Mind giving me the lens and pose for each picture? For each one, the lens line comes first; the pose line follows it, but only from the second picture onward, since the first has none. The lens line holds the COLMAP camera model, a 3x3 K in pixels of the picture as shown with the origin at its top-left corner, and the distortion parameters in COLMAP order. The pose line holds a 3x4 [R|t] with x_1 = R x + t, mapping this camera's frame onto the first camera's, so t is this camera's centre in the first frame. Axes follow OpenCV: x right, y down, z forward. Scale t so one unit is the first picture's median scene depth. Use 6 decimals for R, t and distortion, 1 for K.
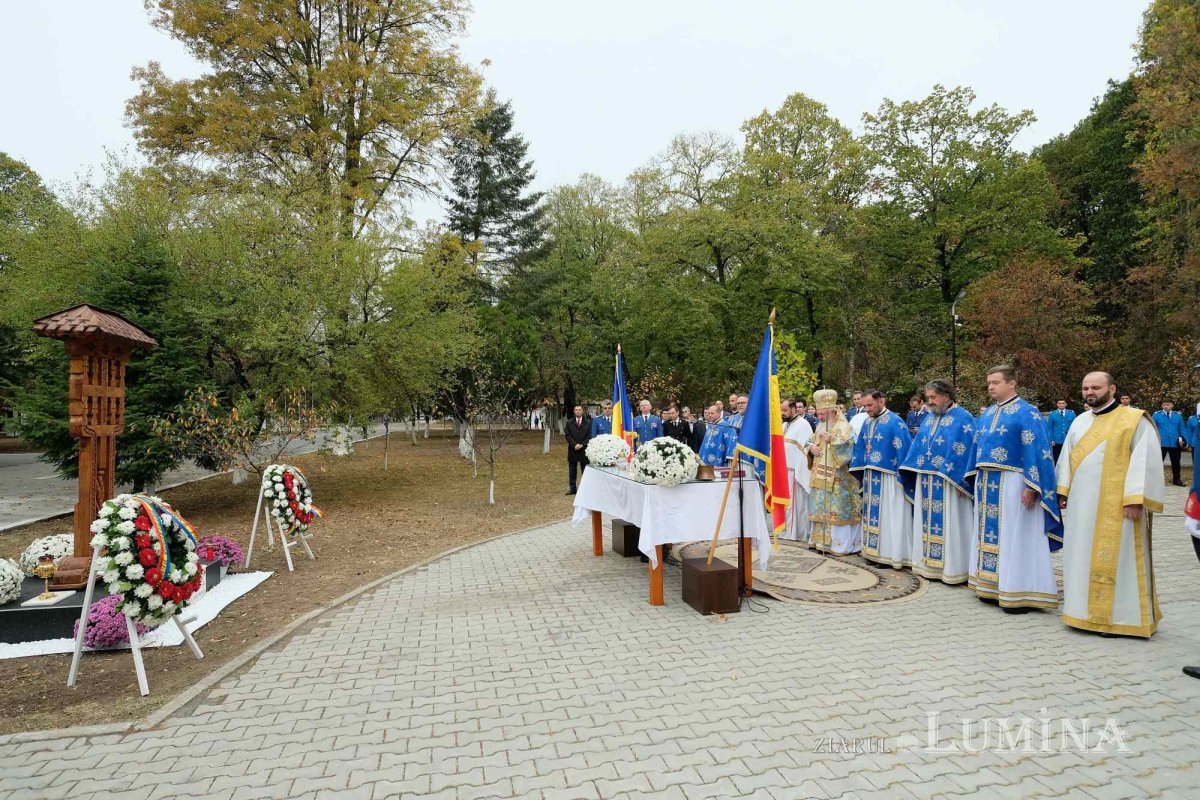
lens RADIAL K [[633.5, 0, 601.3], [0, 633.5, 401.6], [0, 0, 1]] dist [0.000524, -0.002265]
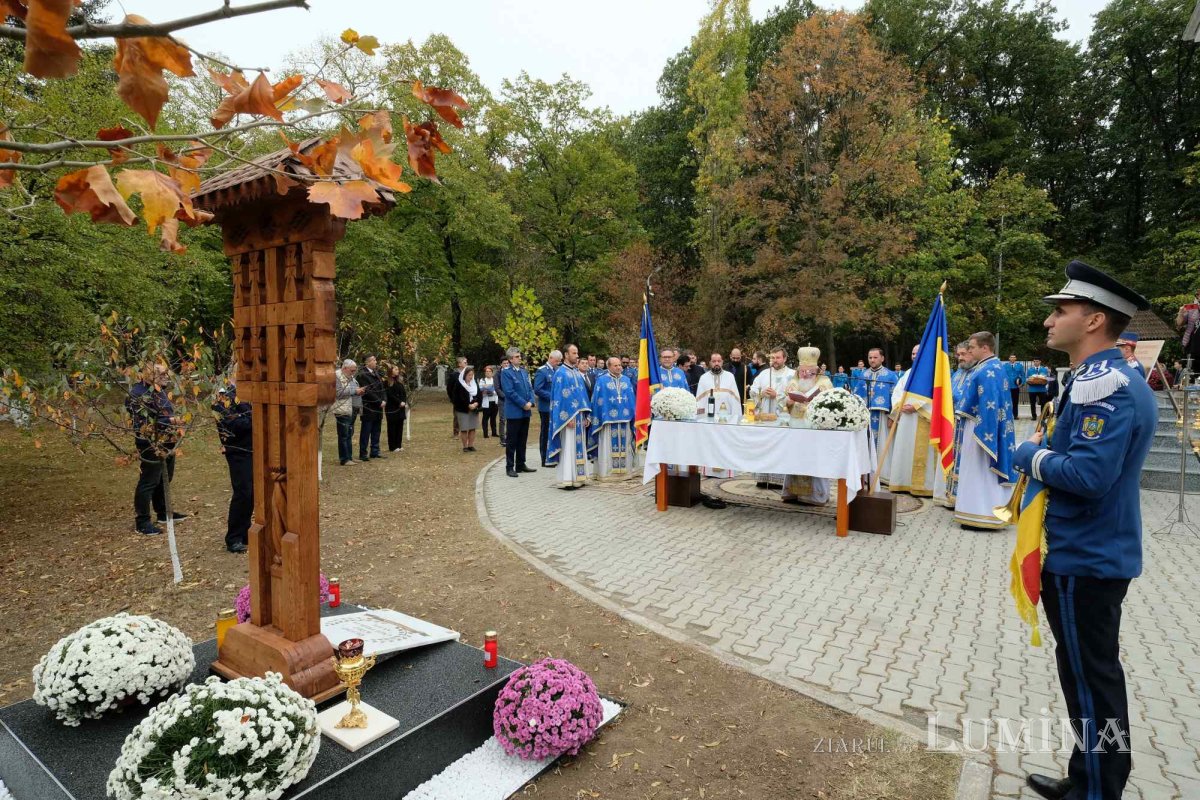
lens RADIAL K [[632.5, 0, 602.0], [0, 632.5, 401.8], [0, 0, 1]] dist [0.004786, -0.007167]
pose [[0.732642, -0.029931, 0.679955, -0.198458], [-0.022274, 0.997443, 0.067907, 0.002587], [-0.680249, -0.064897, 0.730102, 0.095289]]
